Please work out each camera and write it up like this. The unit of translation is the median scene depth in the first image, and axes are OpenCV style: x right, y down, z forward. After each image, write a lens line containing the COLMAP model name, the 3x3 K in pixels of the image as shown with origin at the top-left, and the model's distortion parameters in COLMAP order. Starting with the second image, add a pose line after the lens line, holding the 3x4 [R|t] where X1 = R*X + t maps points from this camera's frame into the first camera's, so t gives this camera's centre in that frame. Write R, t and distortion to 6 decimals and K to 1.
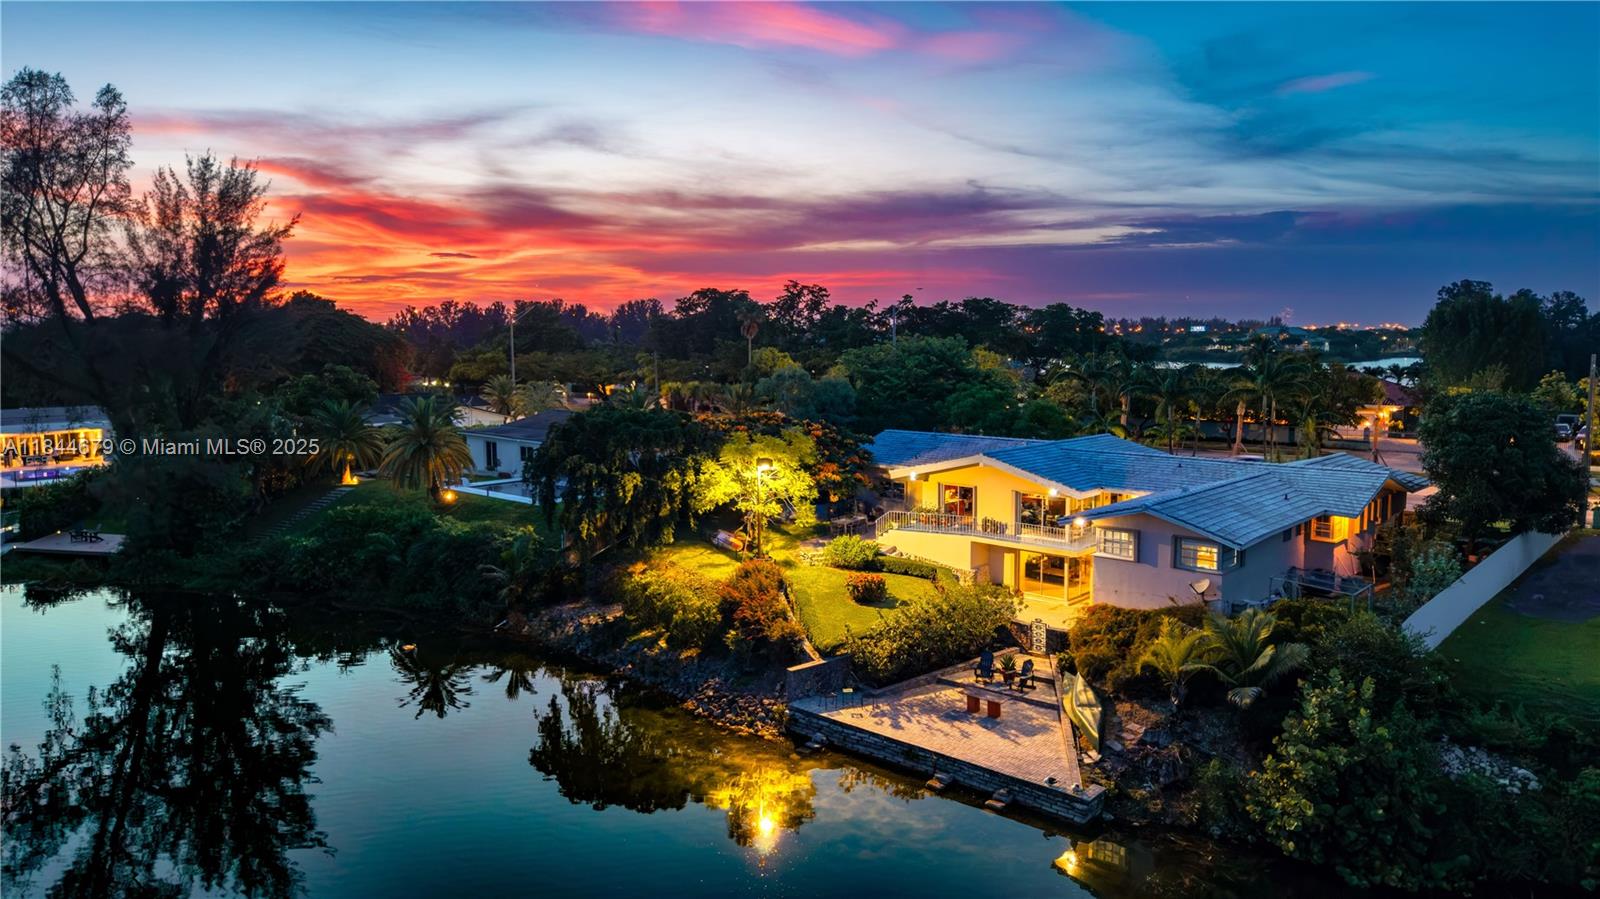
lens RADIAL K [[1076.4, 0, 800.0], [0, 1076.4, 447.4], [0, 0, 1]] dist [0.005133, -0.003530]
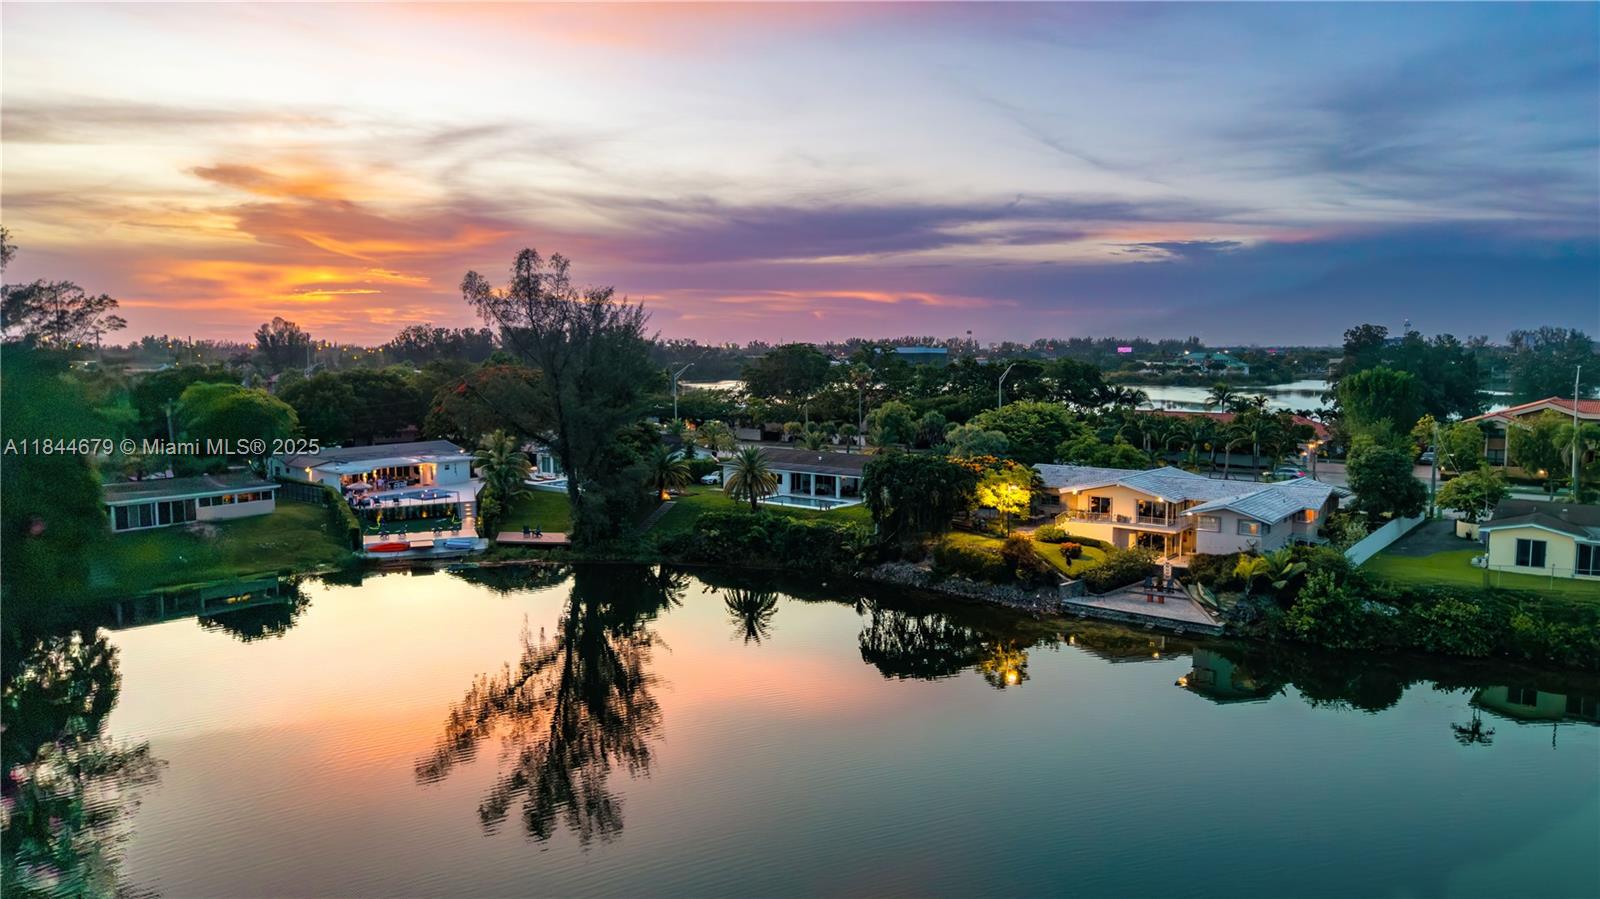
lens RADIAL K [[1070.5, 0, 801.7], [0, 1070.5, 449.5], [0, 0, 1]] dist [0.026303, -0.030251]
pose [[0.997610, -0.005329, 0.068888, -0.458978], [0.006102, 0.999921, -0.011023, -0.026181], [-0.068824, 0.011417, 0.997563, -0.740203]]
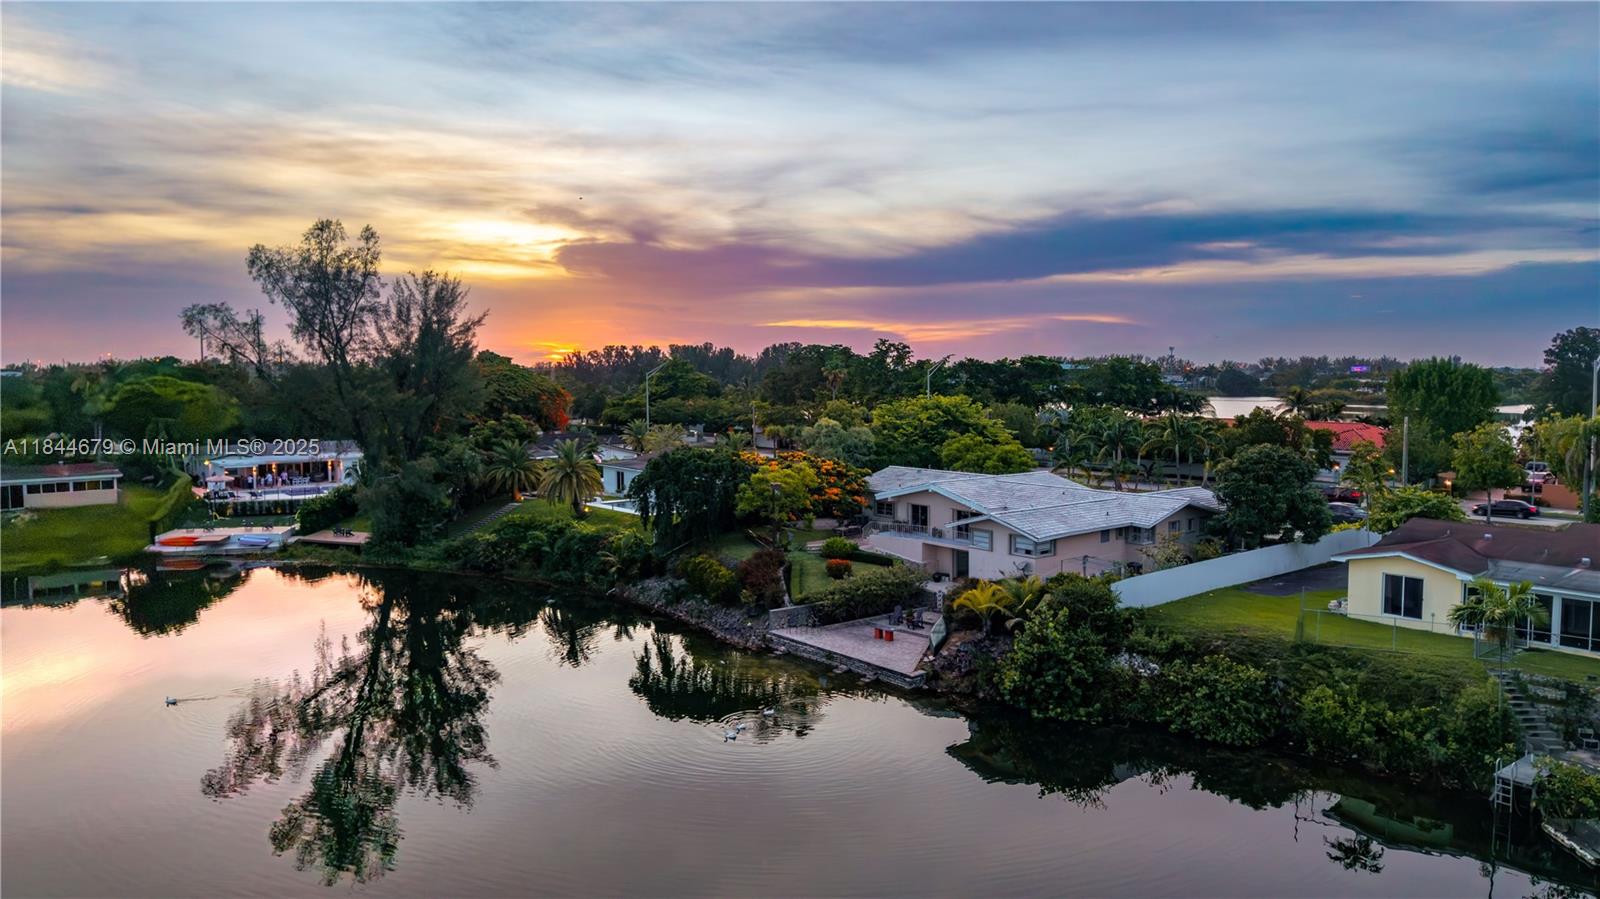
lens RADIAL K [[1070.5, 0, 801.7], [0, 1070.5, 449.5], [0, 0, 1]] dist [0.026303, -0.030251]
pose [[0.990120, 0.011242, -0.139774, 0.181290], [-0.015806, 0.999376, -0.031591, 0.008422], [0.139331, 0.033488, 0.989679, -0.424394]]
